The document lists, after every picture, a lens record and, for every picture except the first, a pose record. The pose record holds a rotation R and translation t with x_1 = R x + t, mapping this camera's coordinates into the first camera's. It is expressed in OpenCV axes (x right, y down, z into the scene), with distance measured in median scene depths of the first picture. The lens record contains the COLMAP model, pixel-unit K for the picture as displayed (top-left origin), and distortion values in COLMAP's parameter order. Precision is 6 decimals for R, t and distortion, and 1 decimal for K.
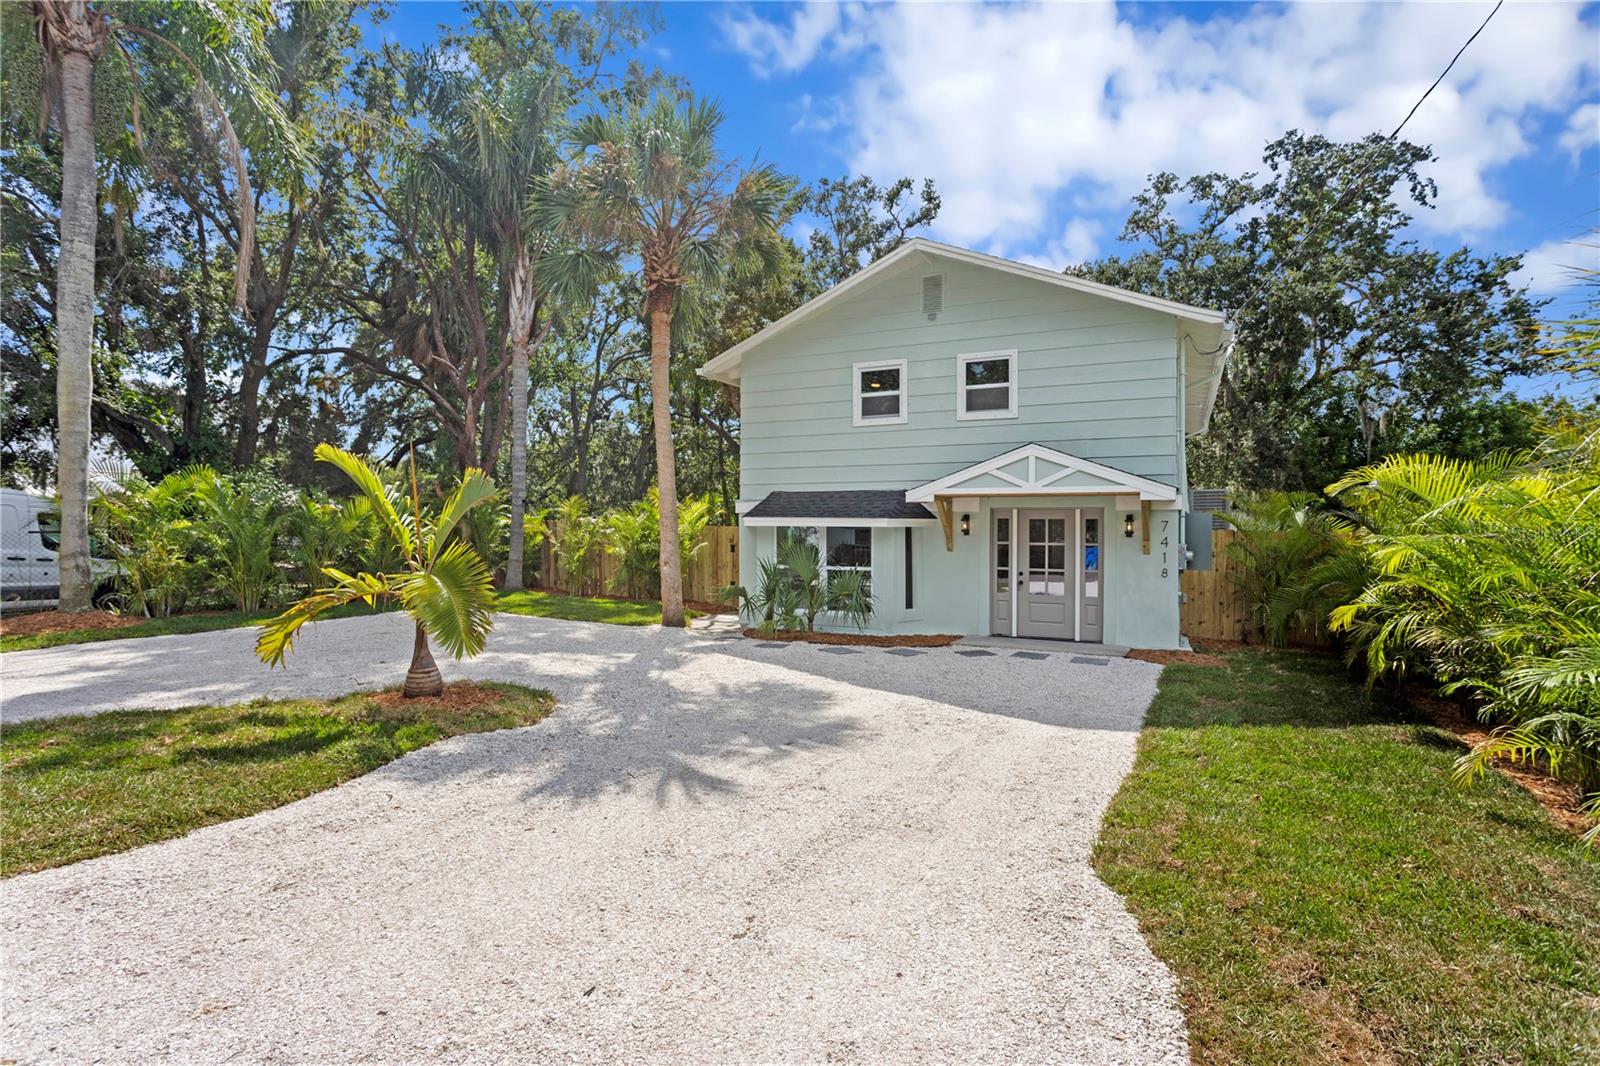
lens RADIAL K [[803.0, 0, 790.8], [0, 803.0, 529.0], [0, 0, 1]] dist [-0.004474, 0.000880]
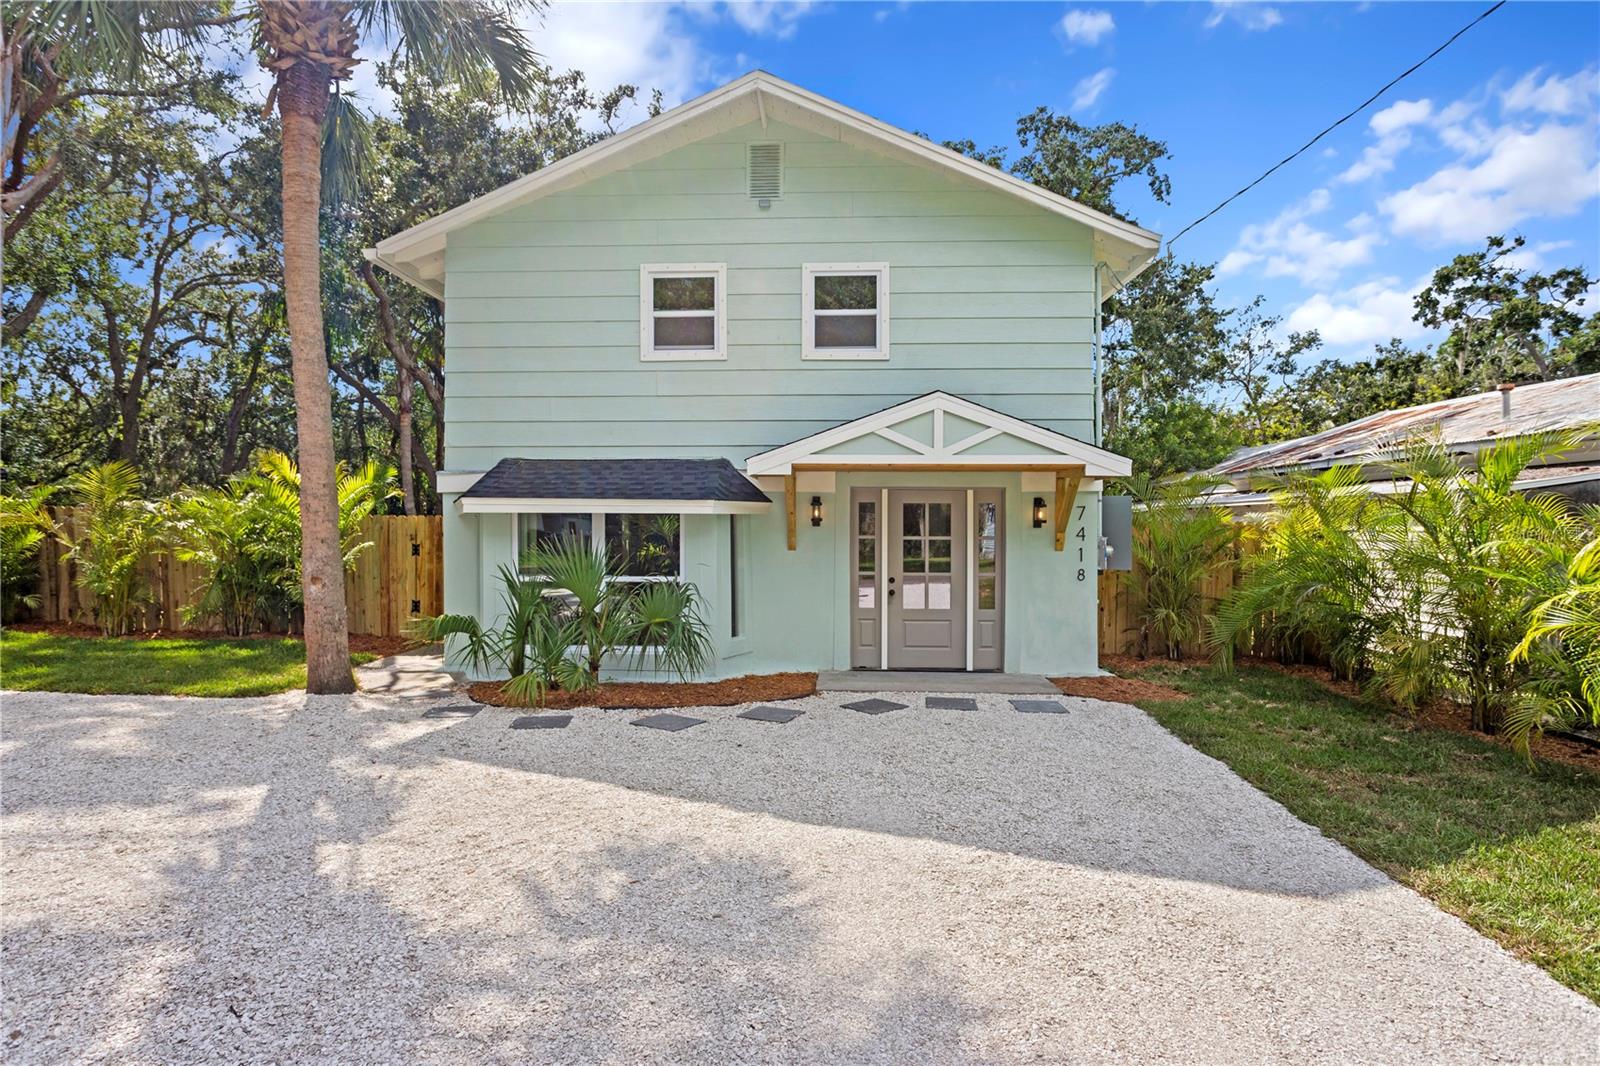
lens RADIAL K [[822.1, 0, 797.1], [0, 822.1, 531.6], [0, 0, 1]] dist [-0.002274, 0.002685]
pose [[0.910930, -0.005940, 0.412518, -0.083260], [0.002494, 0.999957, 0.008892, 0.005496], [-0.412554, -0.007072, 0.910906, 0.339390]]
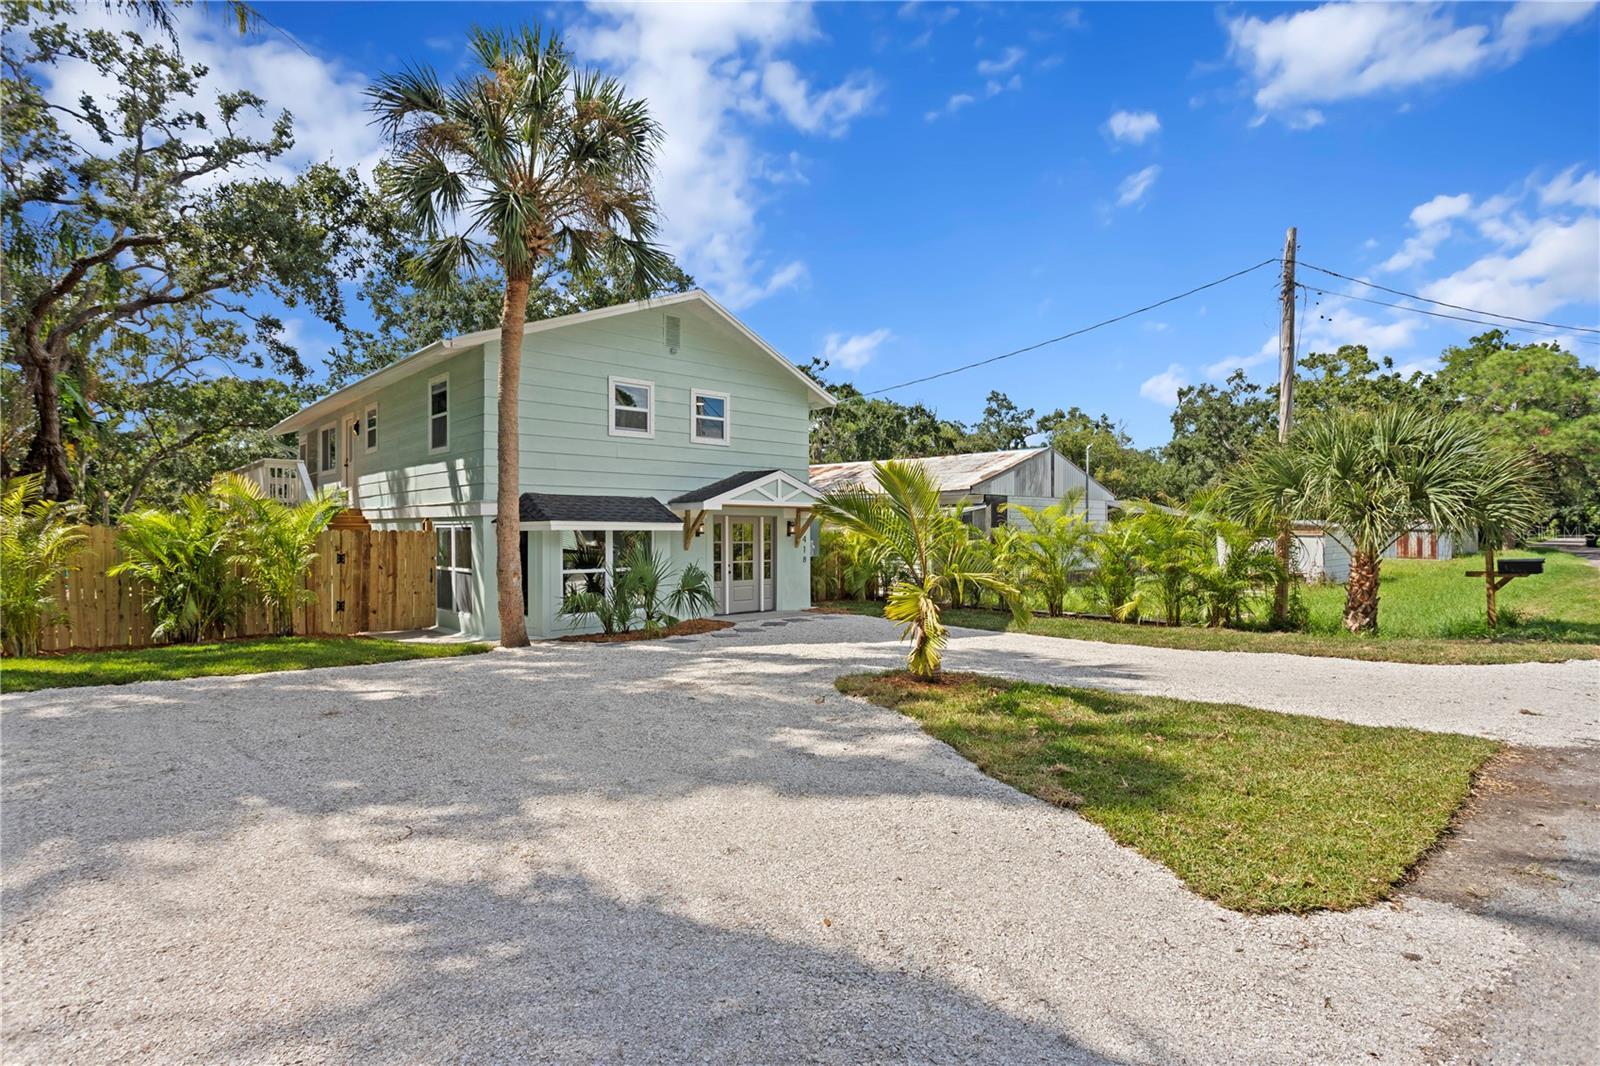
lens RADIAL K [[803.0, 0, 792.9], [0, 803.0, 531.0], [0, 0, 1]] dist [-0.004474, 0.000880]
pose [[0.341818, -0.011367, 0.939698, -0.831724], [0.000072, 0.999927, 0.012069, -0.015046], [-0.939766, -0.004058, 0.341794, 0.415867]]
